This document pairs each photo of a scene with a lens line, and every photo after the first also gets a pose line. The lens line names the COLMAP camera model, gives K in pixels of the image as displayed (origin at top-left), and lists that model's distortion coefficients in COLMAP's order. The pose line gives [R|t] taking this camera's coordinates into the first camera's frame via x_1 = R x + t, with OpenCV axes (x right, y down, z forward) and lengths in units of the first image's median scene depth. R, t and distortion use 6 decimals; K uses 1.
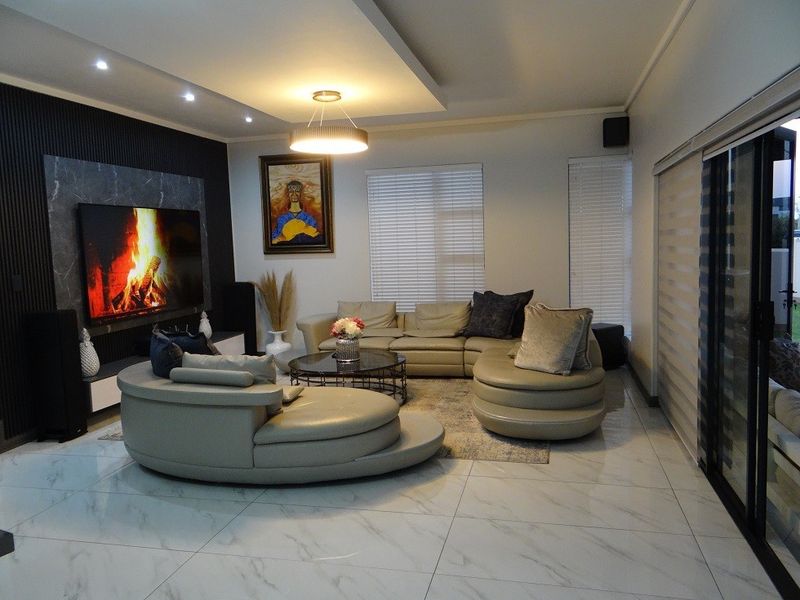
lens RADIAL K [[636.7, 0, 394.1], [0, 636.7, 299.6], [0, 0, 1]] dist [0.009707, -0.003320]
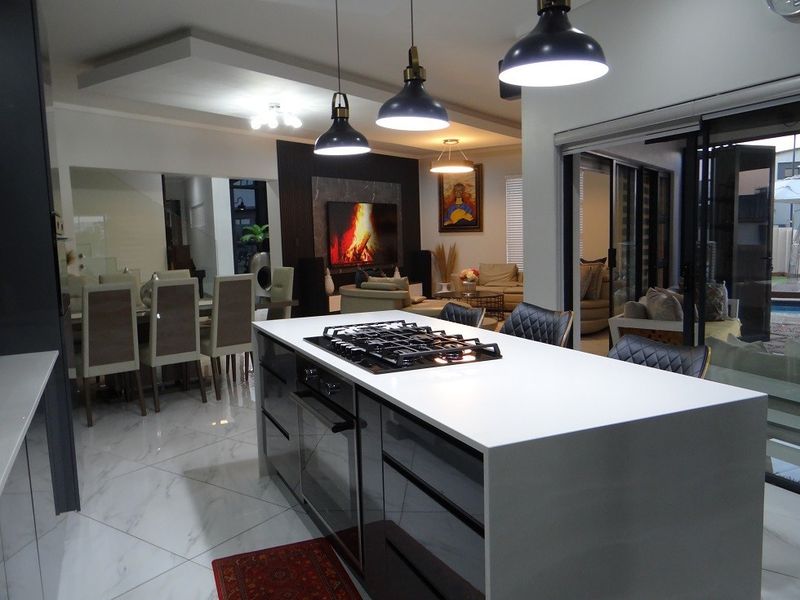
lens RADIAL K [[636.7, 0, 402.0], [0, 636.7, 297.5], [0, 0, 1]] dist [0.009707, -0.003320]
pose [[0.936013, 0.046363, -0.348898, 0.319497], [-0.040719, 0.998894, 0.023496, 0.066240], [0.349601, -0.007786, 0.936866, -0.575313]]
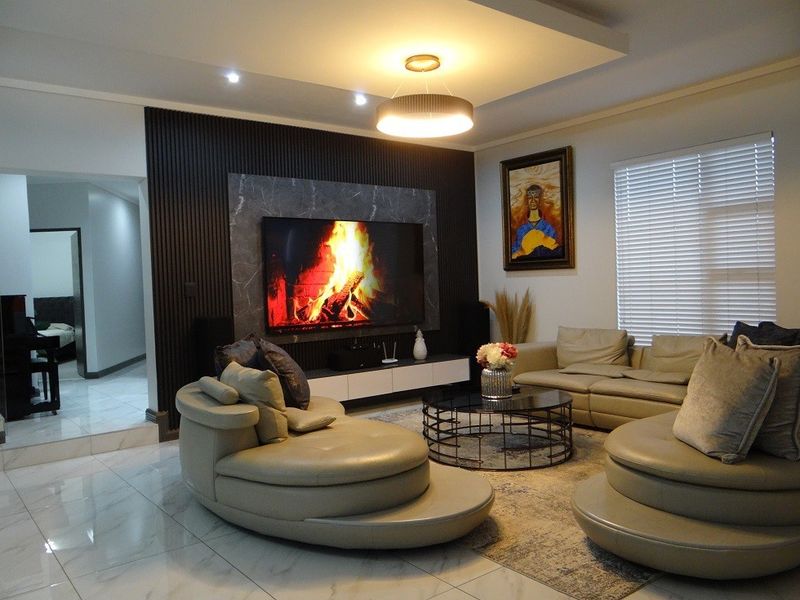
lens RADIAL K [[636.7, 0, 398.0], [0, 636.7, 301.3], [0, 0, 1]] dist [0.009707, -0.003320]
pose [[0.788658, 0.023239, -0.614393, 0.288127], [-0.053657, 0.998074, -0.031125, 0.007770], [0.612487, 0.057514, 0.788386, 0.277893]]
